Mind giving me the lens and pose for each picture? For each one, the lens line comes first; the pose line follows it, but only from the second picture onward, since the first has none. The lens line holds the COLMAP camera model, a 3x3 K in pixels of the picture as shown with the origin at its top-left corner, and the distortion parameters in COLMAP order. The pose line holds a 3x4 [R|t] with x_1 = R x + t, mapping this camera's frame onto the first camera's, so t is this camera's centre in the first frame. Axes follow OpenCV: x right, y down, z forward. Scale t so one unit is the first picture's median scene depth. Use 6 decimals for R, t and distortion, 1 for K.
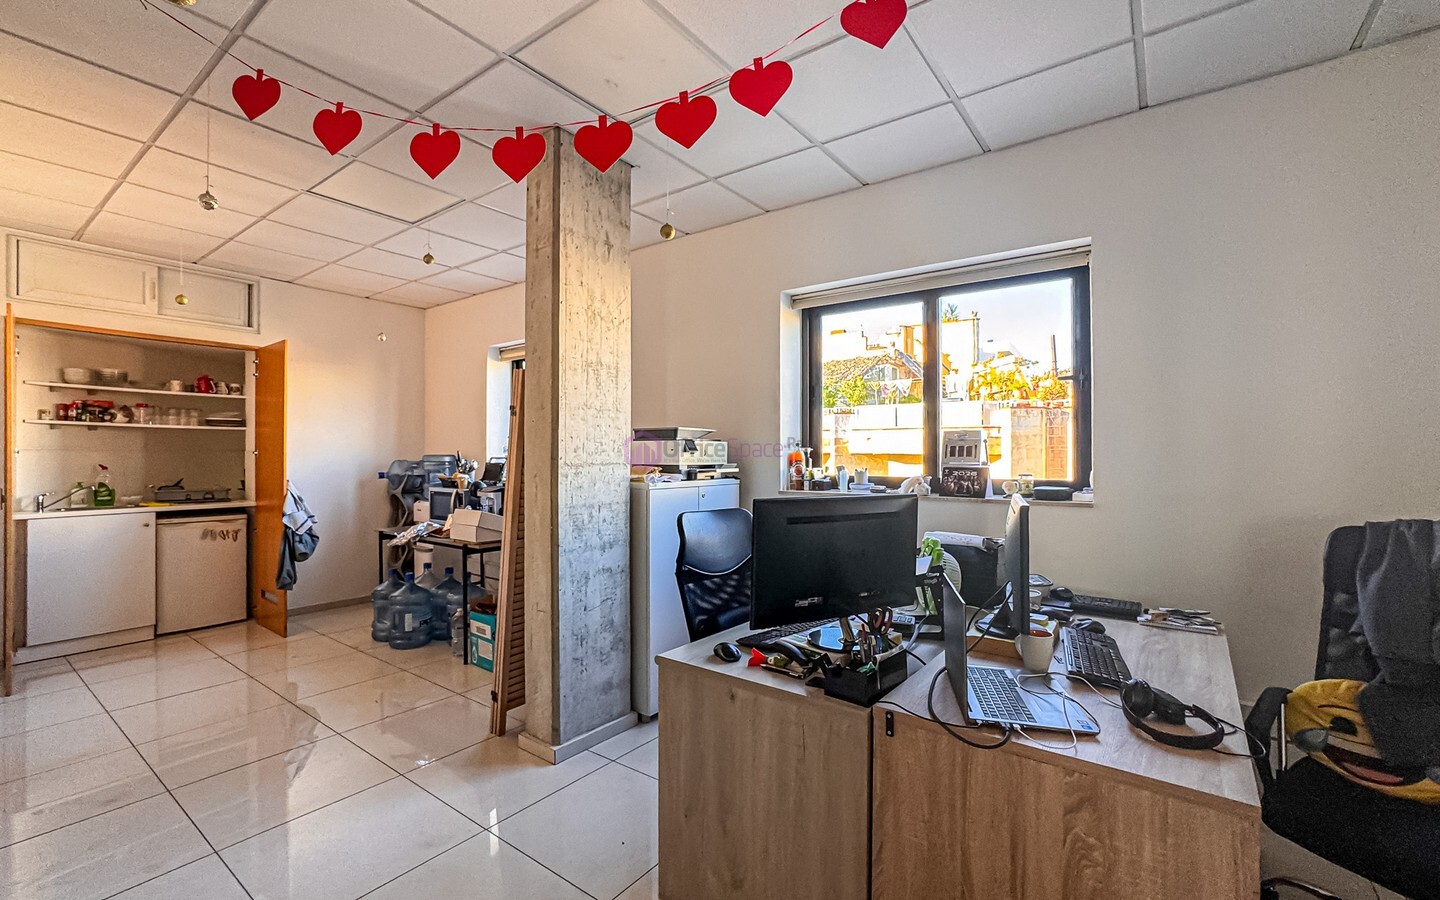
lens RADIAL K [[615.1, 0, 720.0], [0, 615.1, 450.0], [0, 0, 1]] dist [-0.012484, 0.000127]
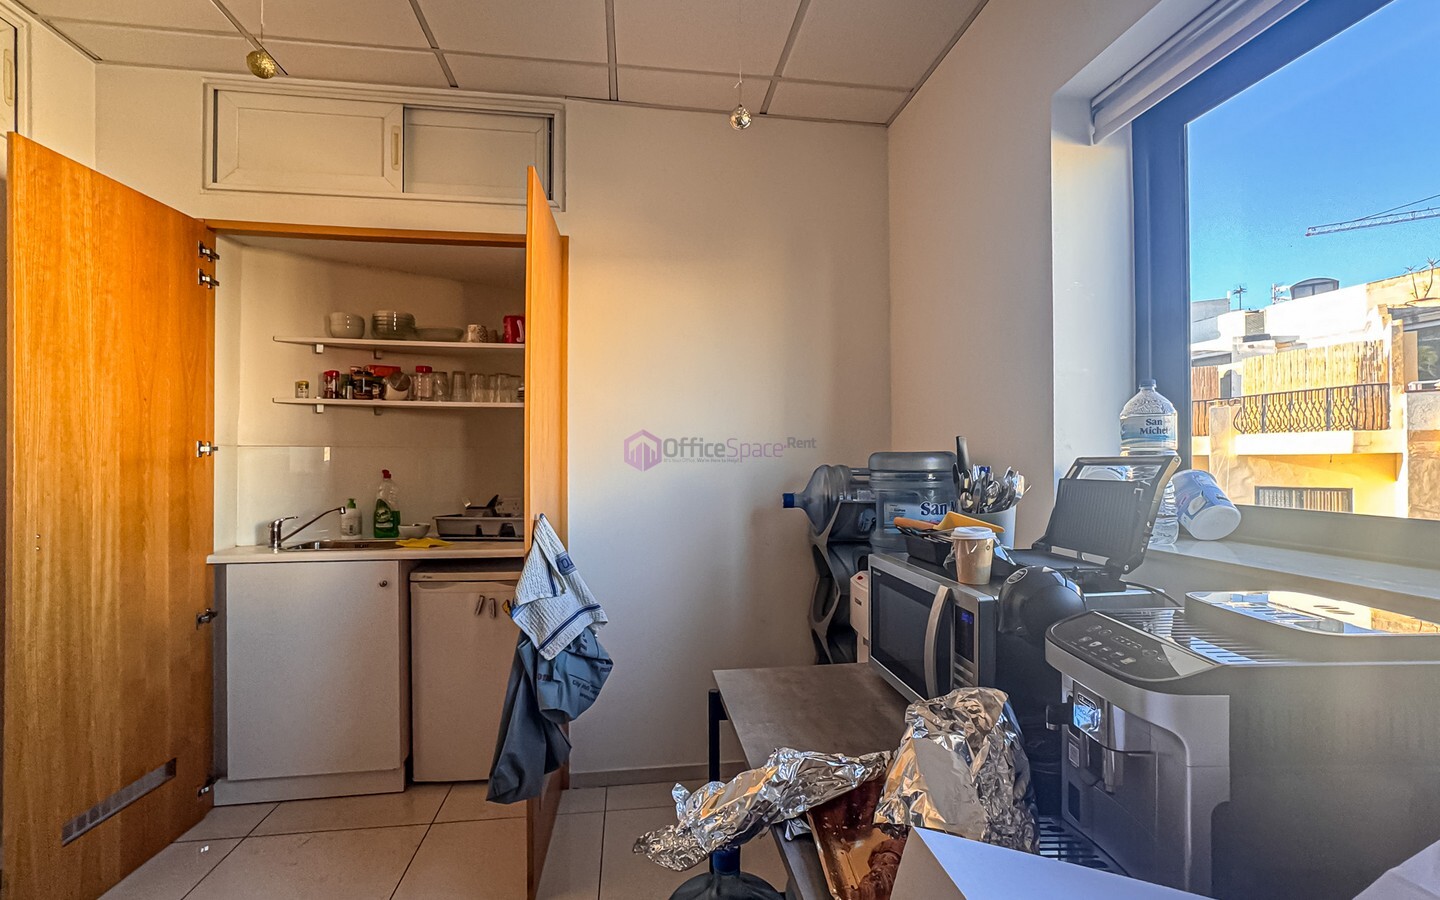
lens RADIAL K [[615.1, 0, 720.0], [0, 615.1, 450.0], [0, 0, 1]] dist [-0.012484, 0.000127]
pose [[0.693848, -0.008277, -0.720074, -0.327838], [0.006509, 0.999965, -0.005221, 0.009278], [0.720092, -0.001064, 0.693877, 0.795090]]
